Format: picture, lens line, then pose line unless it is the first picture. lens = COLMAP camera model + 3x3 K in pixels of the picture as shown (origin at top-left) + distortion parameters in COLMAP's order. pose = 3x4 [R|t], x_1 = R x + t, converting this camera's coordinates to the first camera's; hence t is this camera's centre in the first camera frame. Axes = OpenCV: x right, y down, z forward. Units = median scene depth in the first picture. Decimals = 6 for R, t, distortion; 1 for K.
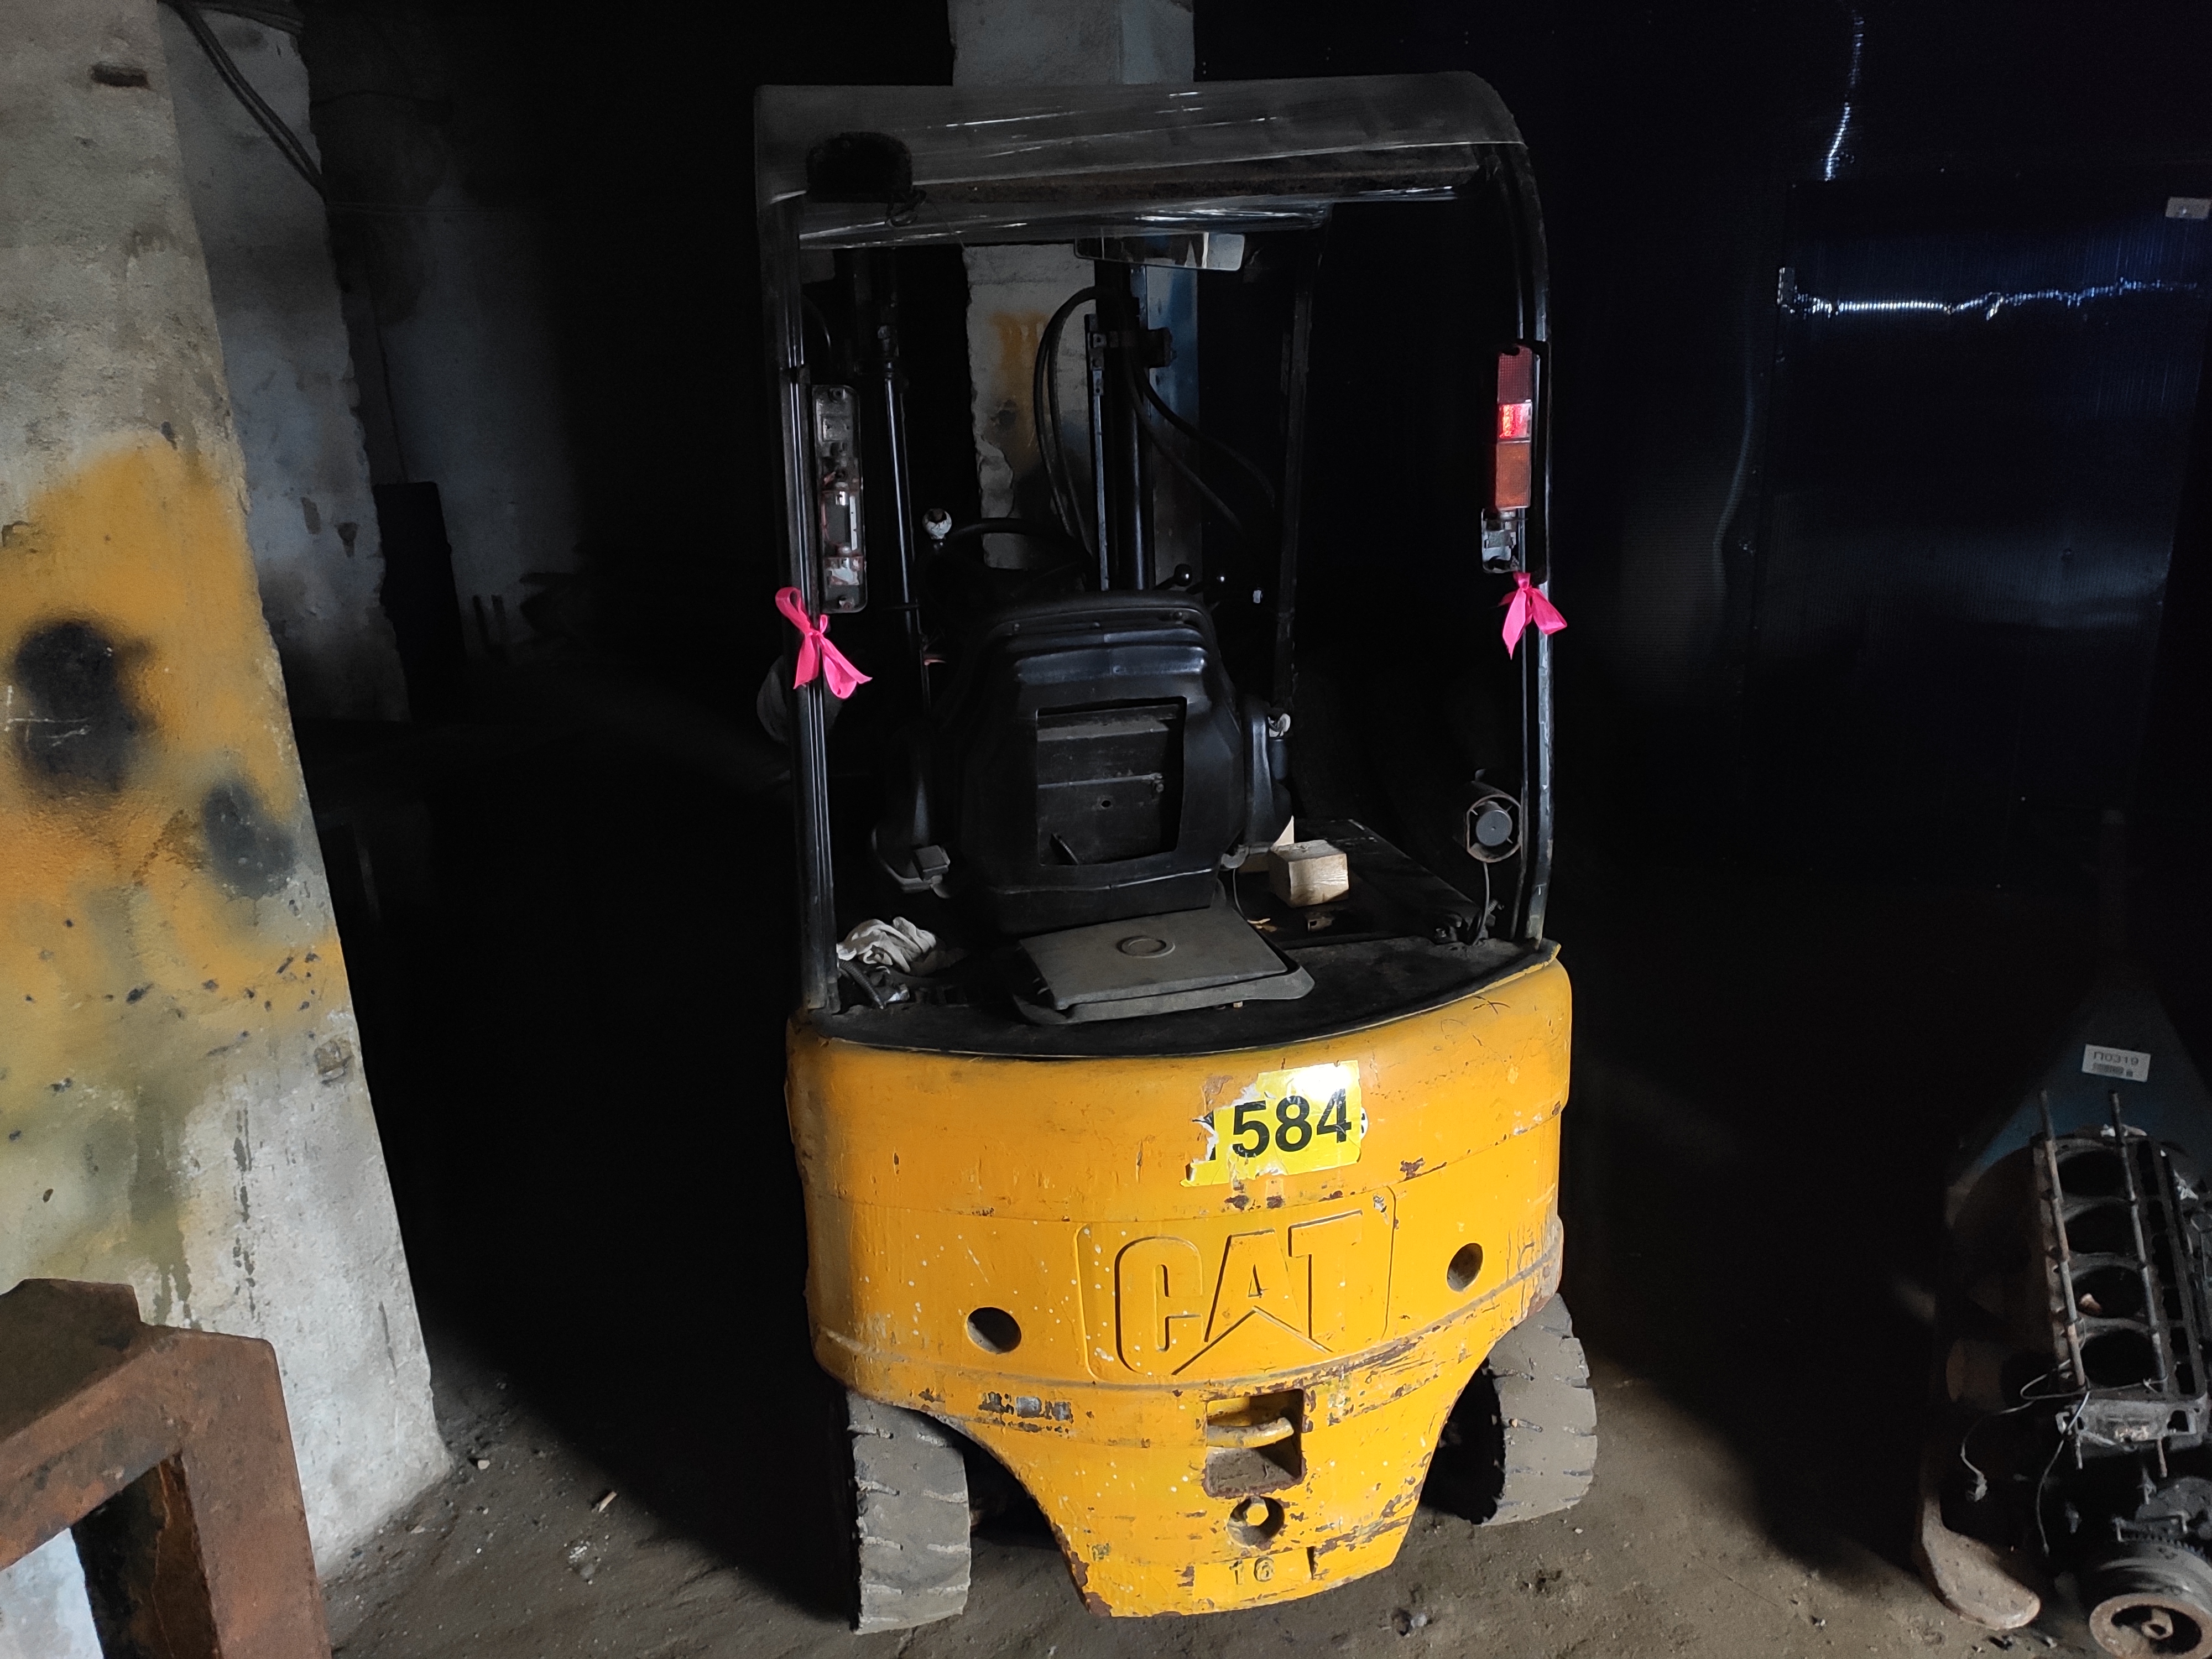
lens RADIAL K [[1658.4, 0, 1112.4], [0, 1658.4, 823.5], [0, 0, 1]] dist [0.092069, -0.095699]
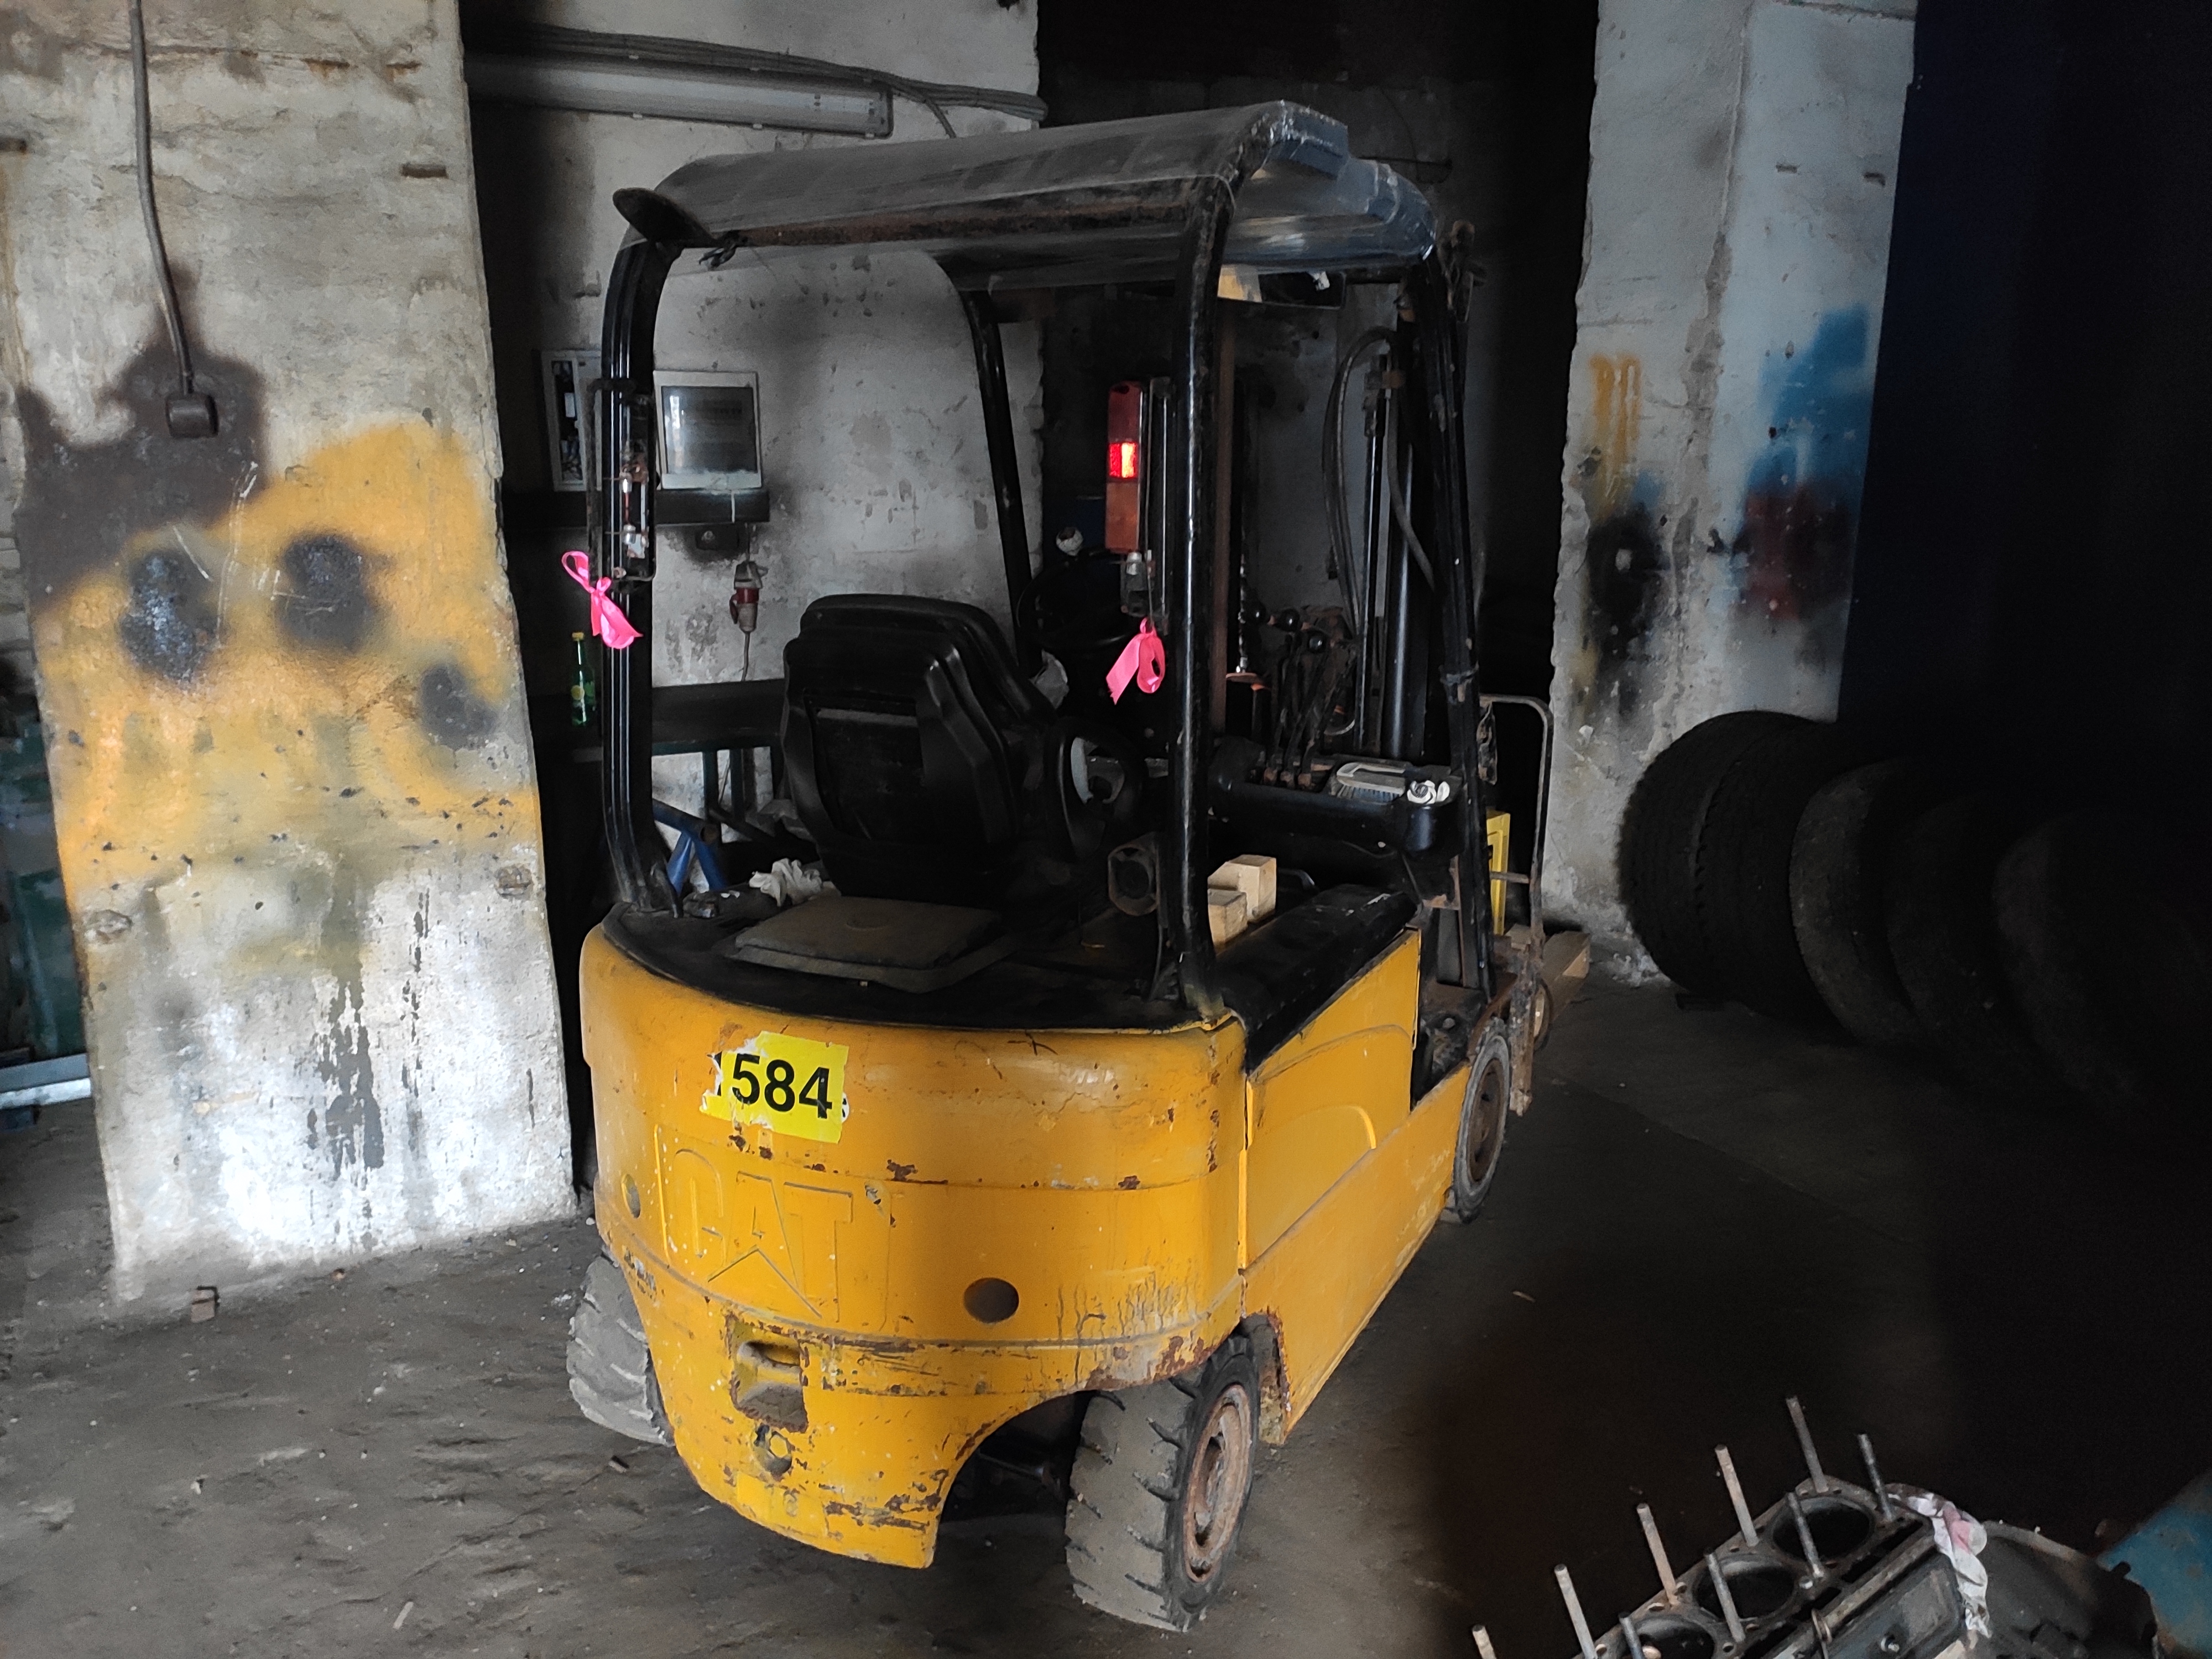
lens RADIAL K [[1653.4, 0, 1106.0], [0, 1653.4, 829.5], [0, 0, 1]] dist [0.121322, -0.166559]
pose [[0.775959, 0.190709, -0.601264, 0.810087], [-0.204562, 0.977766, 0.046131, -0.068821], [0.596693, 0.087200, 0.797718, 0.225345]]
